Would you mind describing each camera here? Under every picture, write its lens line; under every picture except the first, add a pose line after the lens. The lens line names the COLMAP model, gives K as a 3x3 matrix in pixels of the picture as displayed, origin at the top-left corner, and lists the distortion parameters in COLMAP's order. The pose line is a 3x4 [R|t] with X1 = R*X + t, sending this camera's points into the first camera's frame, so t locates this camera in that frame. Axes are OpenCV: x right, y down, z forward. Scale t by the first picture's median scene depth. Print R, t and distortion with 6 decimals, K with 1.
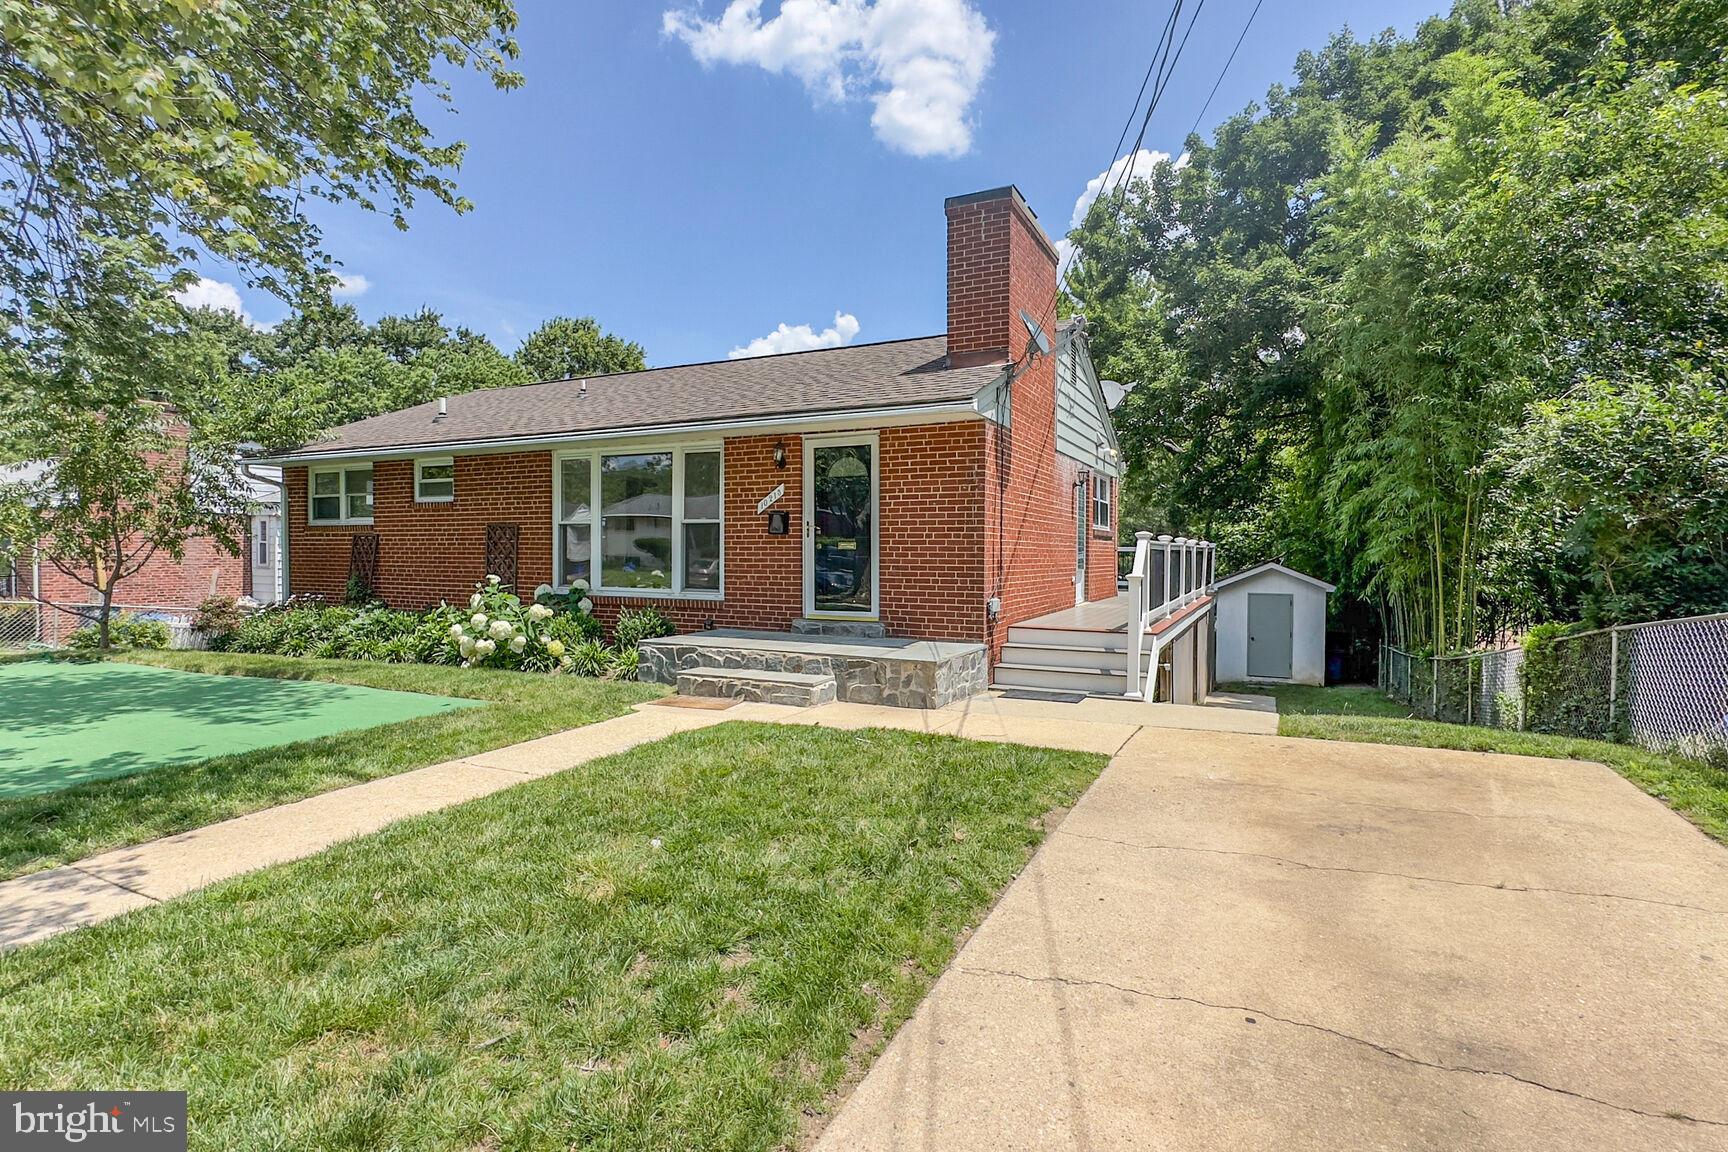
lens RADIAL K [[838.3, 0, 864.0], [0, 838.3, 576.0], [0, 0, 1]] dist [0.000995, 0.000084]
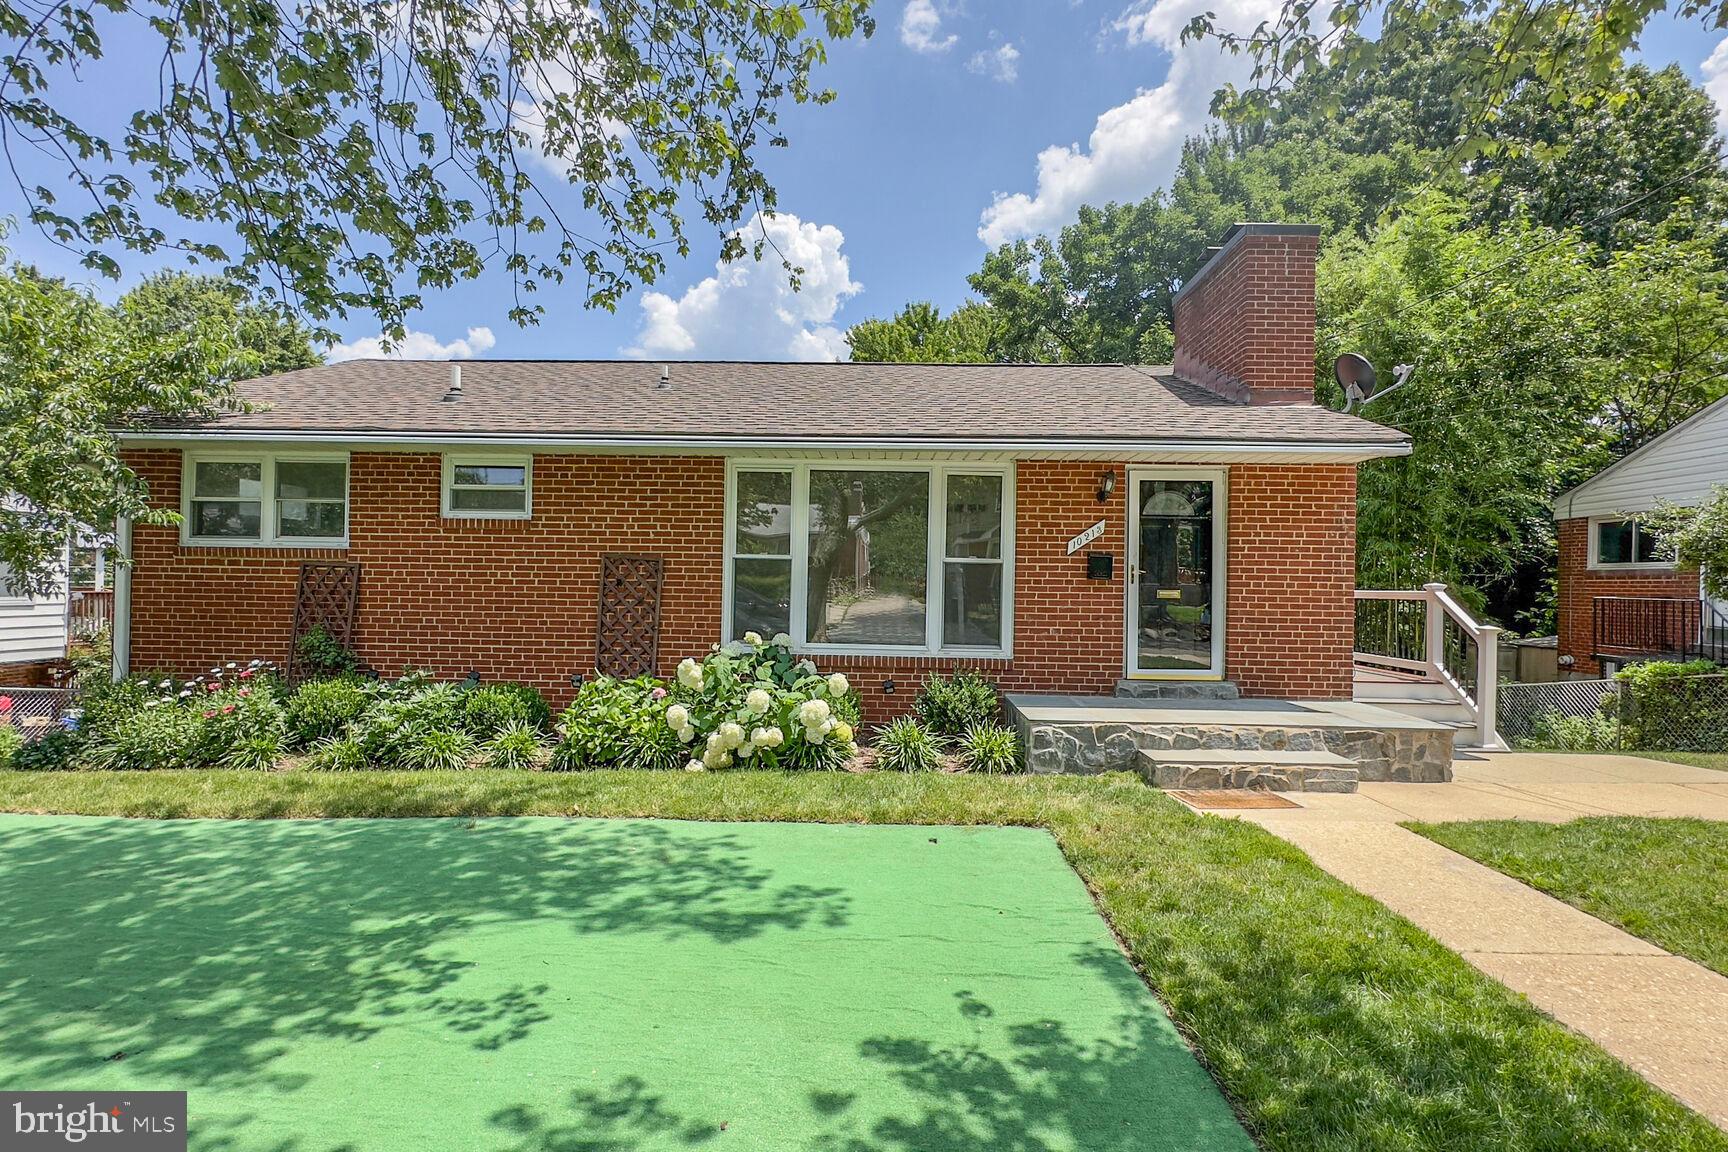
lens RADIAL K [[812.5, 0, 866.6], [0, 812.5, 588.7], [0, 0, 1]] dist [-0.003302, 0.001300]
pose [[0.906447, 0.008862, 0.422227, -0.677151], [0.000024, 0.999779, -0.021034, -0.024288], [-0.422320, 0.019077, 0.906246, 0.370879]]
